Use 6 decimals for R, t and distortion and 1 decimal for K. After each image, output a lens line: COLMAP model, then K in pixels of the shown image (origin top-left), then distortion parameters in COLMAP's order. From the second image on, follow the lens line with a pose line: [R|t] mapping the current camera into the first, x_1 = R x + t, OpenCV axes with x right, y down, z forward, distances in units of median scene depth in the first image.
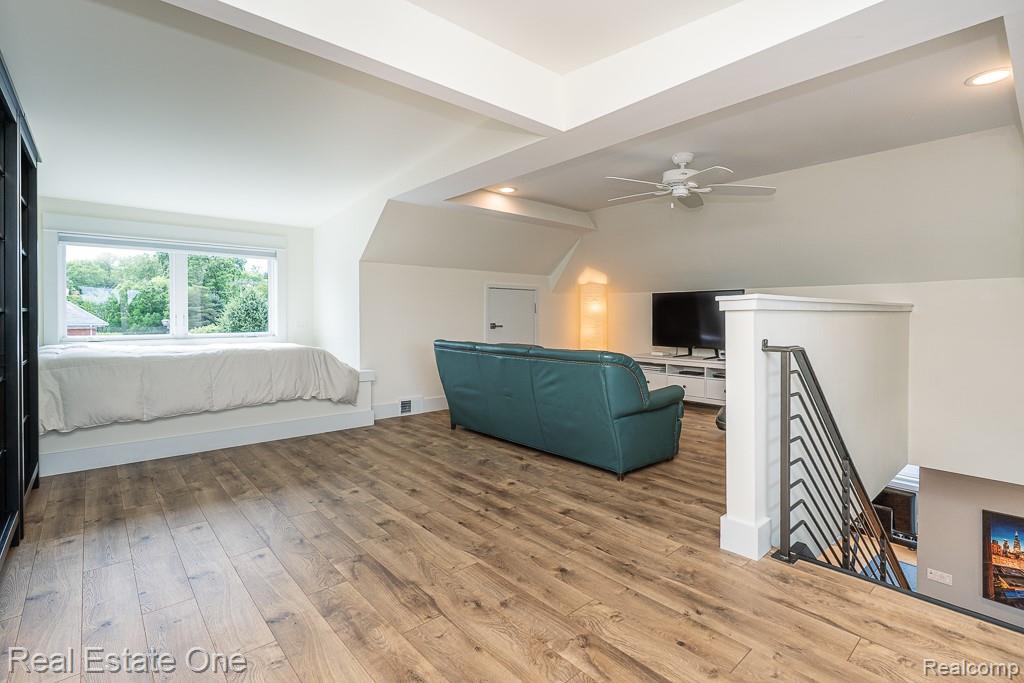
lens RADIAL K [[477.9, 0, 514.2], [0, 477.9, 331.4], [0, 0, 1]] dist [-0.001962, 0.000360]
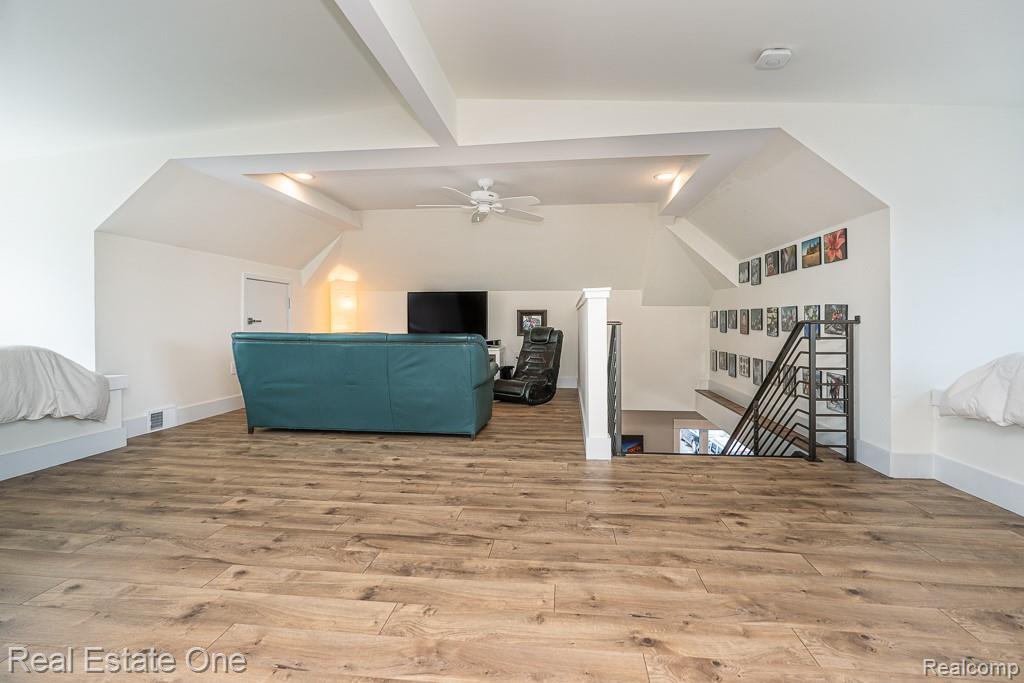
lens RADIAL K [[463.8, 0, 510.2], [0, 463.8, 331.1], [0, 0, 1]] dist [-0.002241, 0.000130]
pose [[0.752693, -0.014067, 0.658221, -0.341612], [0.020886, 0.999779, -0.002518, 0.028068], [-0.658040, 0.015643, 0.752821, 0.033525]]
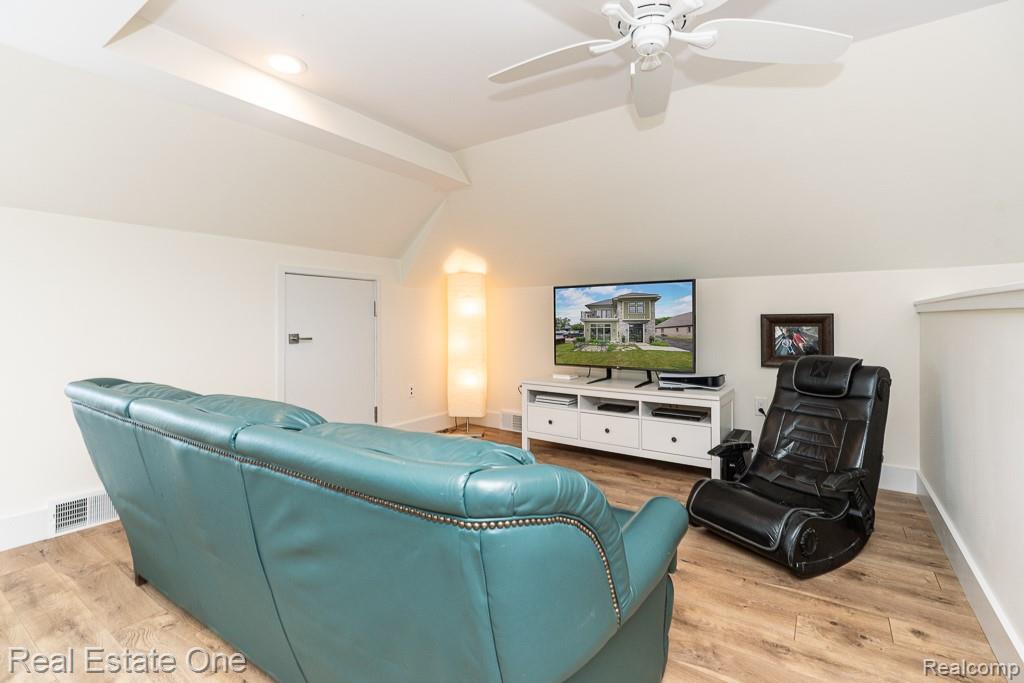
lens RADIAL K [[463.8, 0, 510.2], [0, 463.8, 331.1], [0, 0, 1]] dist [-0.002241, 0.000130]
pose [[0.970627, -0.008017, 0.240457, 0.101716], [0.010286, 0.999914, -0.008183, -0.017578], [-0.240371, 0.010416, 0.970625, 0.532372]]
